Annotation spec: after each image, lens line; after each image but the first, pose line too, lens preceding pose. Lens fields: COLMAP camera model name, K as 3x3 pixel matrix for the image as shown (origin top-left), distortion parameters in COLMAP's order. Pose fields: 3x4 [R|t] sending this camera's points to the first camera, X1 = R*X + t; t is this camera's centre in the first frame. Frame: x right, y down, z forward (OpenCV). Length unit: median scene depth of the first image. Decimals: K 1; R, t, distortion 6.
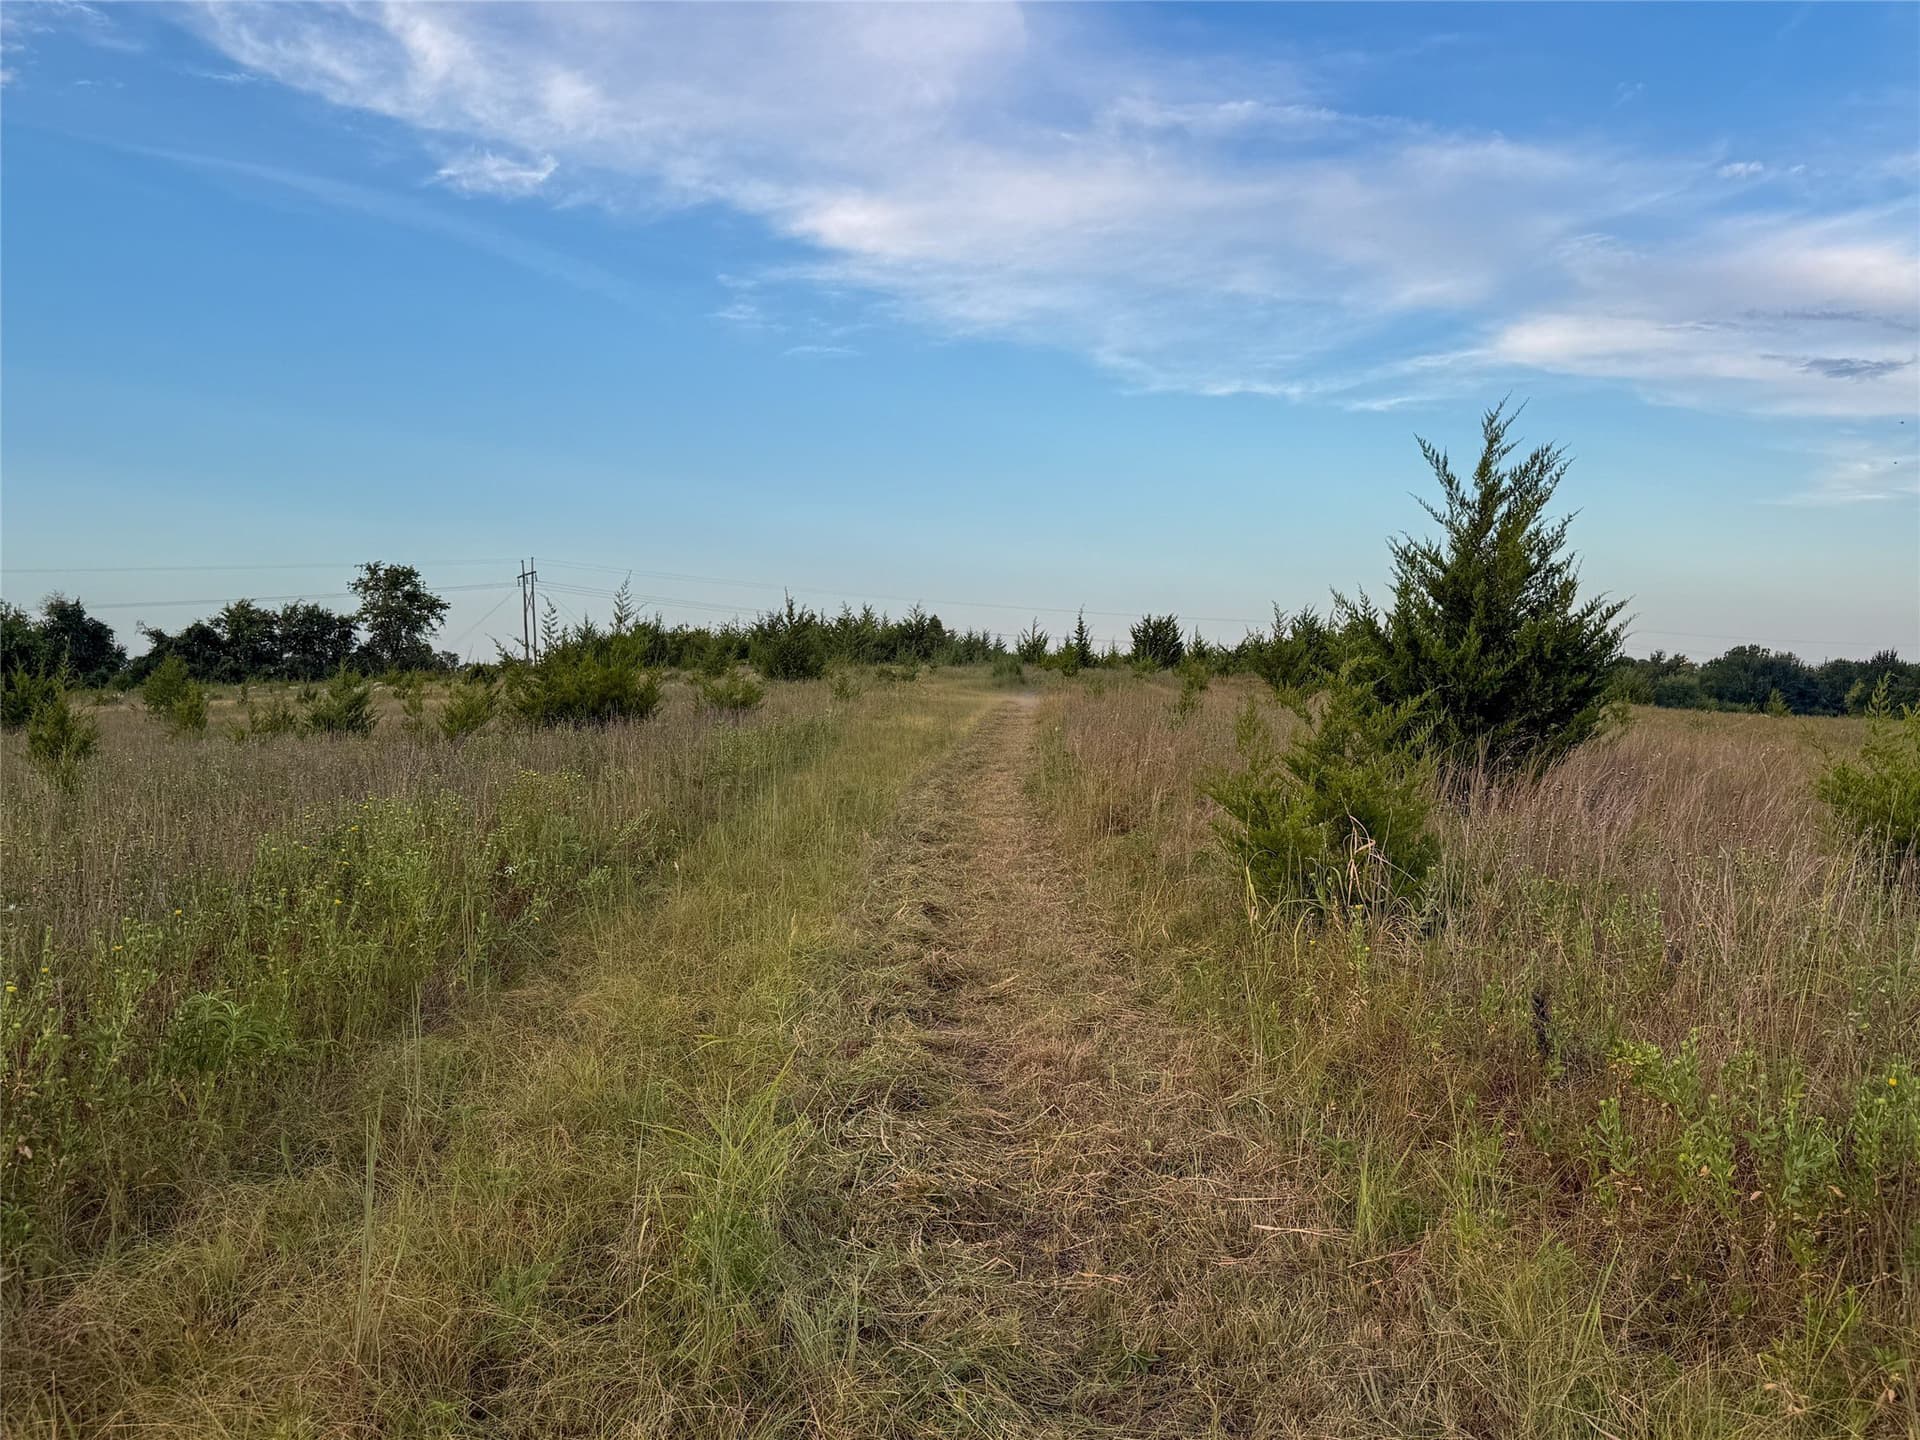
lens RADIAL K [[1796.8, 0, 970.7], [0, 1796.8, 731.2], [0, 0, 1]] dist [0.023743, 0.000000]
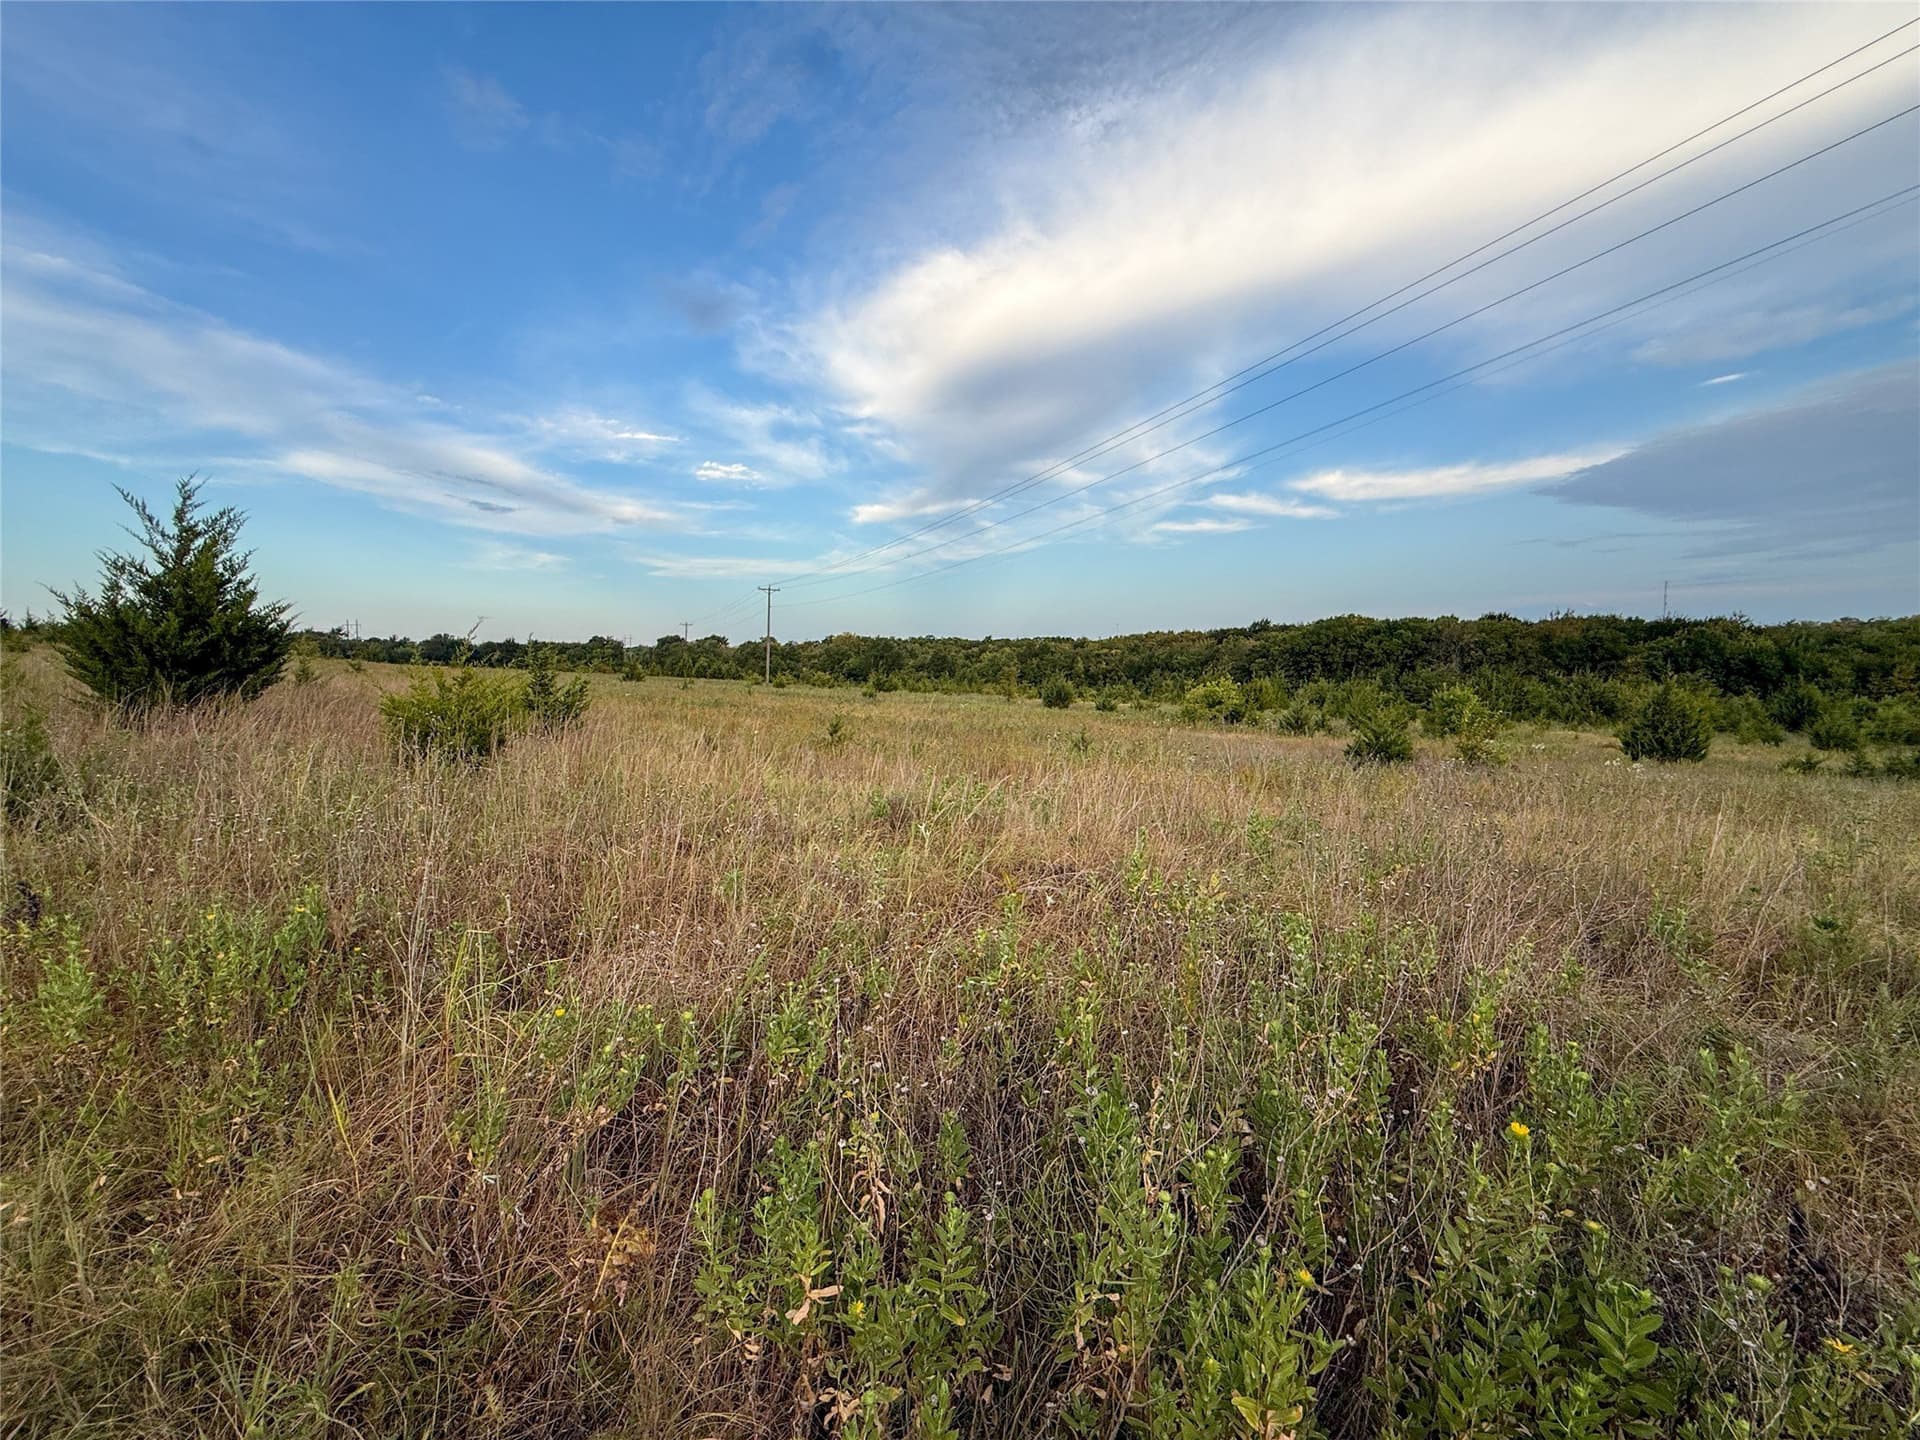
lens RADIAL K [[1417.9, 0, 961.2], [0, 1417.9, 719.2], [0, 0, 1]] dist [0.073704, -0.068040]
pose [[0.432499, -0.035875, 0.900920, -0.617830], [0.016130, 0.999356, 0.032051, 0.005757], [-0.901490, 0.000670, 0.432799, -0.190250]]
